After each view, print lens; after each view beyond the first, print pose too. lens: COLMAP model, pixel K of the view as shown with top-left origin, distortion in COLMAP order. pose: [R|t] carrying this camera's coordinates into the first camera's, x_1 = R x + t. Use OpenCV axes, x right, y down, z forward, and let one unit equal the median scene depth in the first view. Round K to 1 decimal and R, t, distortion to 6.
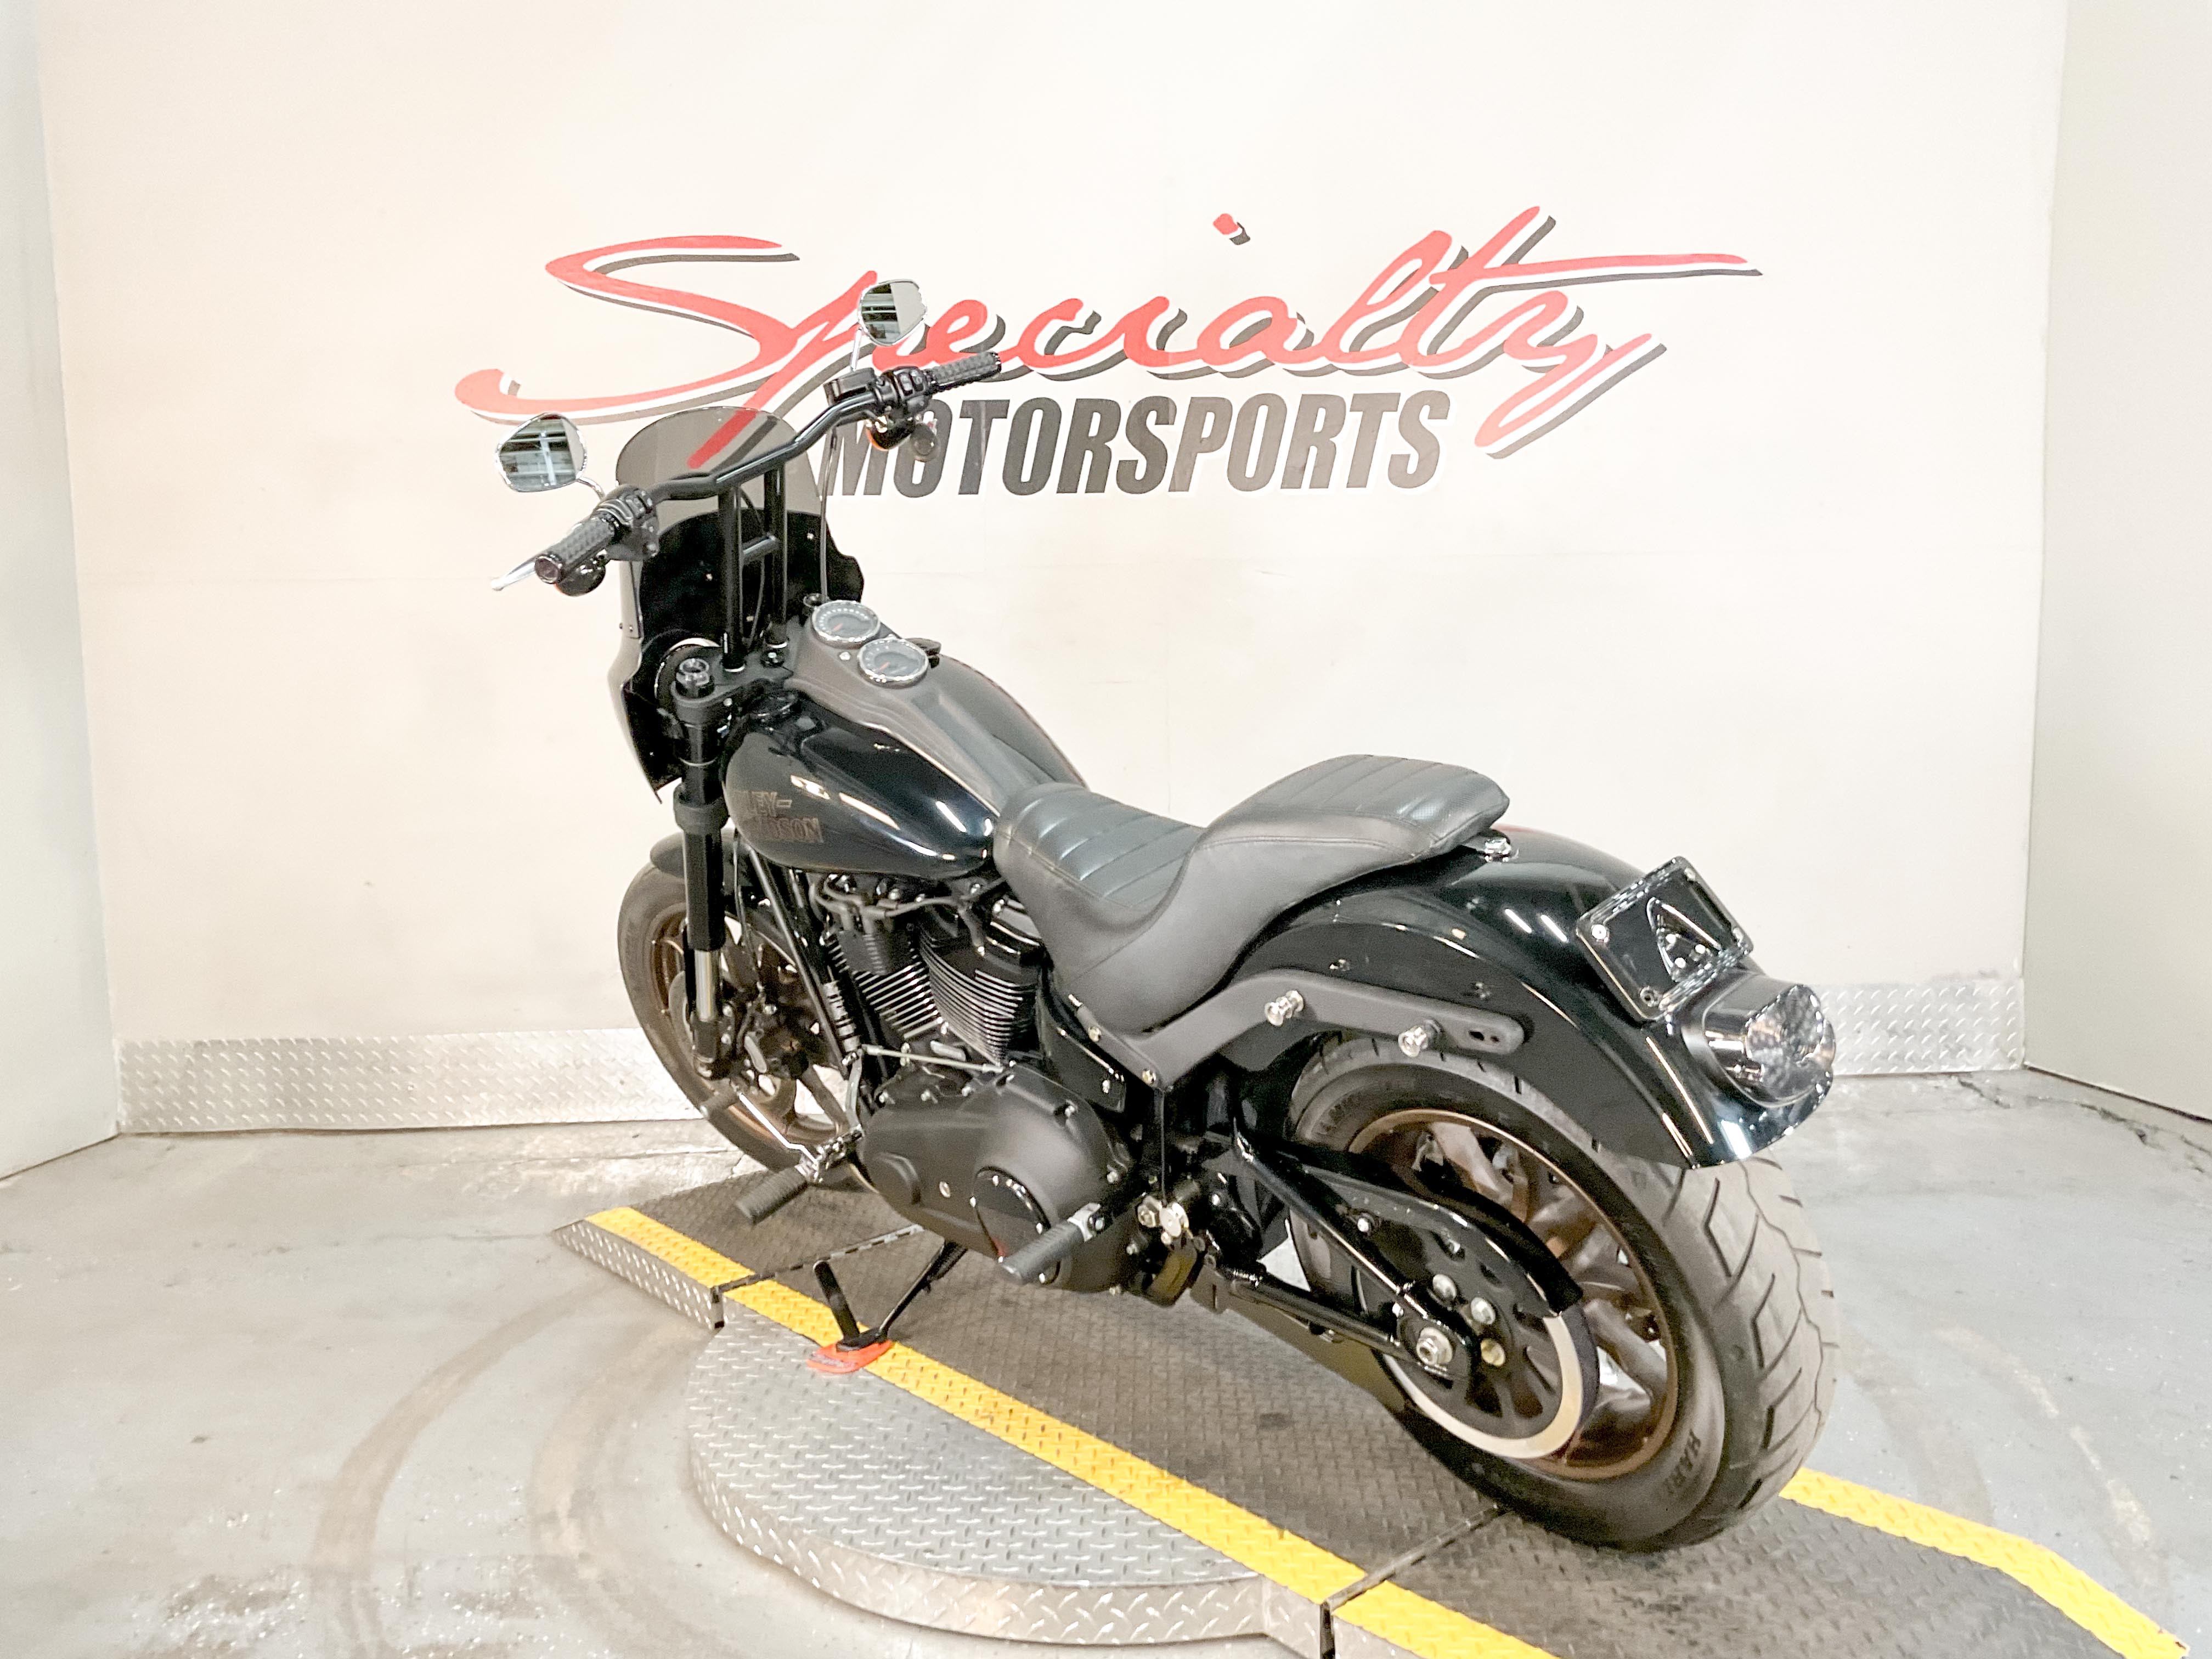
lens RADIAL K [[1834.5, 0, 1104.7], [0, 1834.5, 842.9], [0, 0, 1]] dist [0.002209, -0.020861]
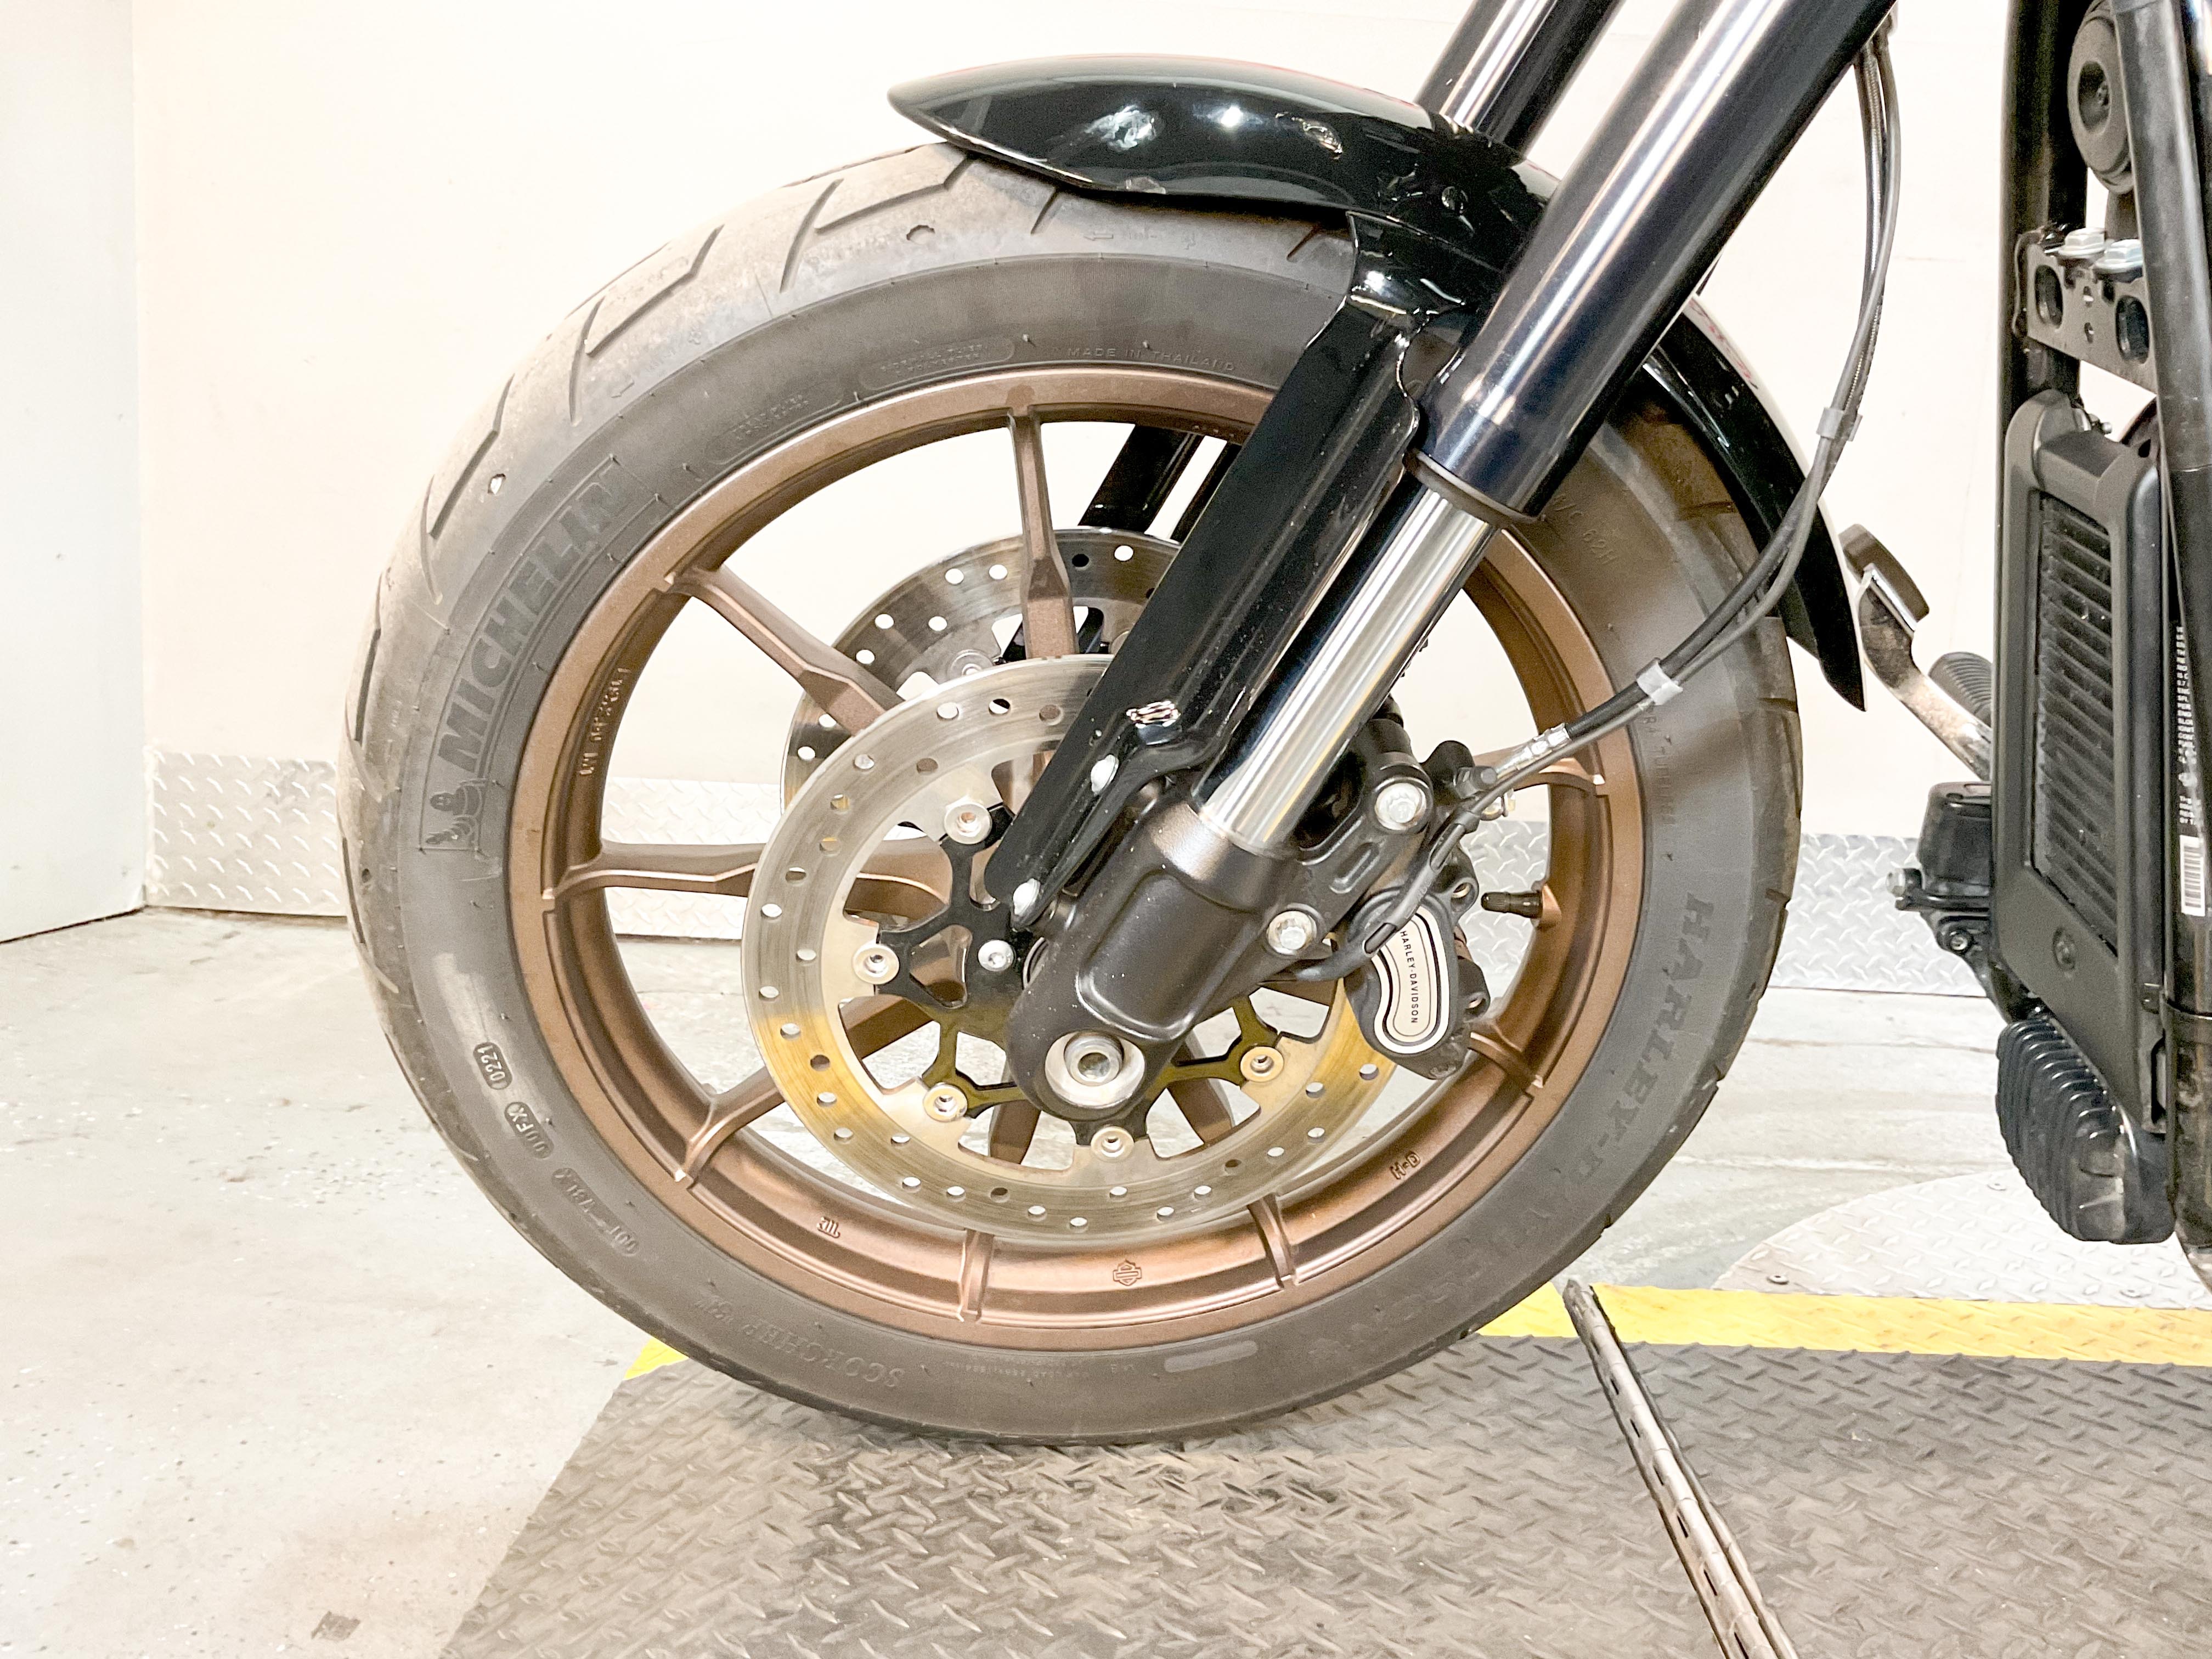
lens RADIAL K [[1834.5, 0, 1110.8], [0, 1834.5, 837.1], [0, 0, 1]] dist [0.002209, -0.020861]
pose [[0.996916, 0.078010, -0.008500, -0.230456], [-0.077655, 0.996324, 0.036166, 0.094369], [0.011290, -0.035395, 0.999310, 0.424637]]
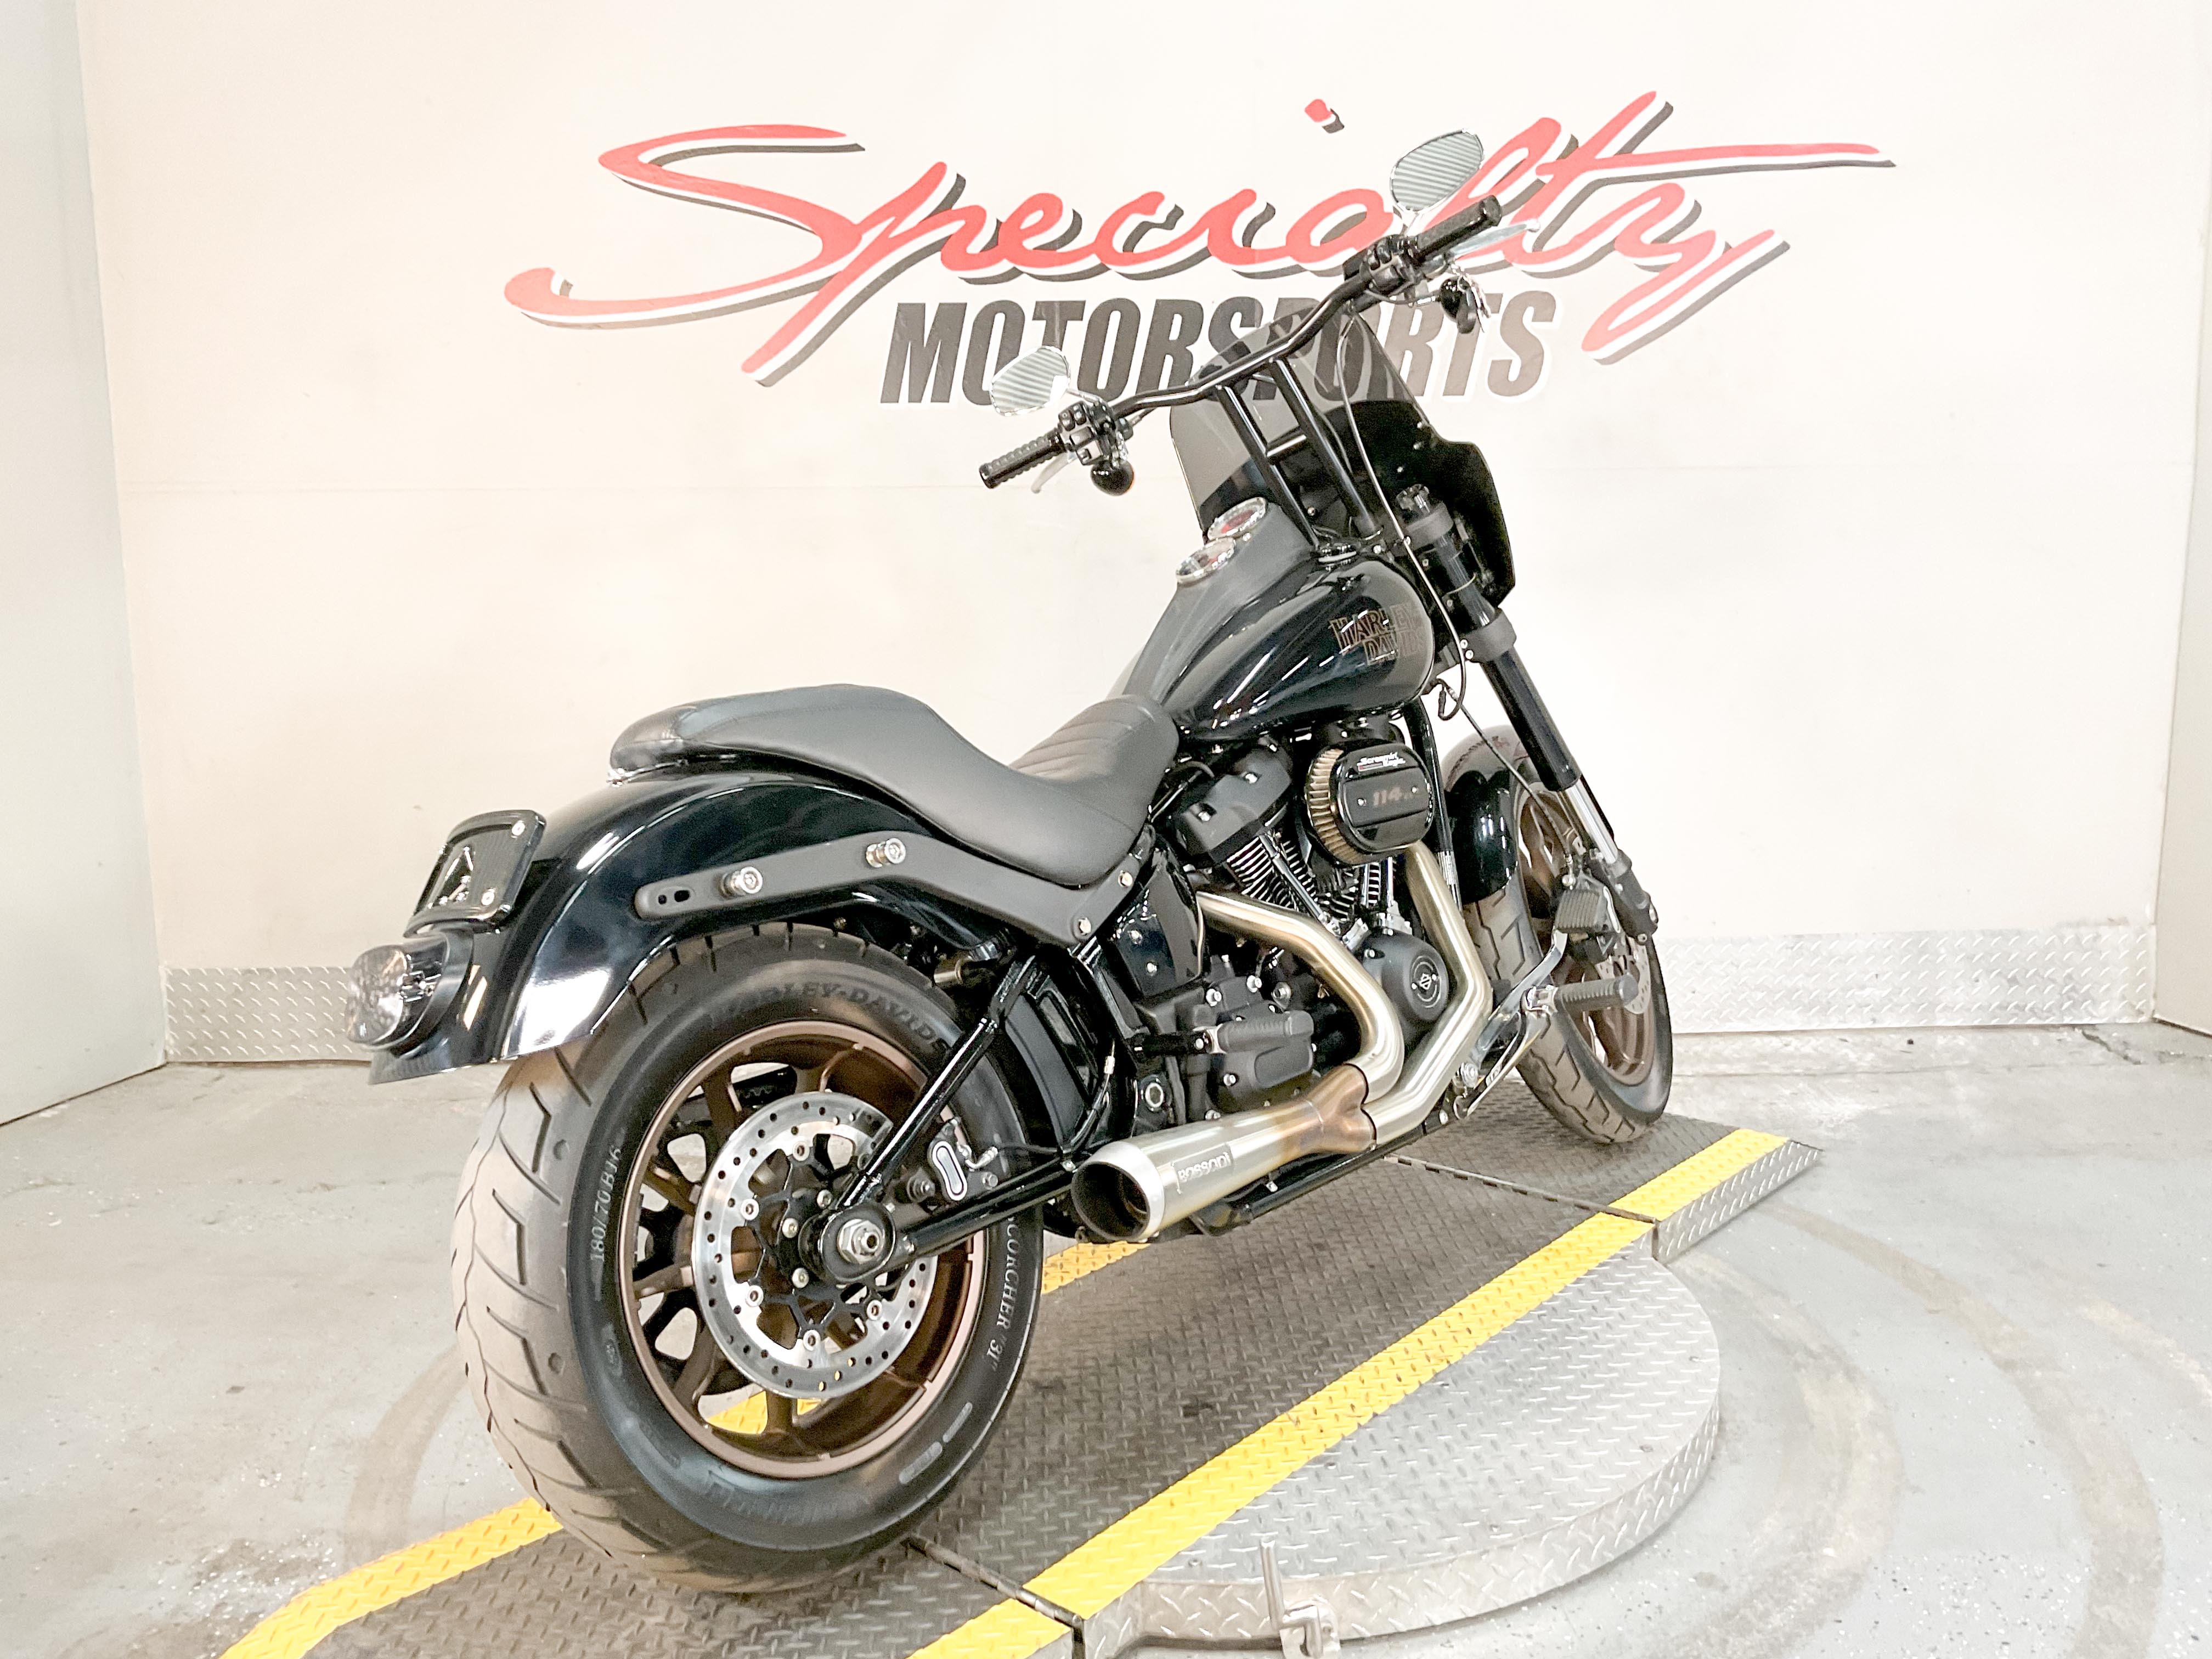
lens RADIAL K [[1834.5, 0, 1108.4], [0, 1834.5, 849.1], [0, 0, 1]] dist [0.002209, -0.020861]
pose [[0.999470, 0.010334, -0.030855, -0.008105], [-0.009017, 0.999056, 0.042494, -0.000438], [0.031265, -0.042194, 0.998620, 0.048023]]
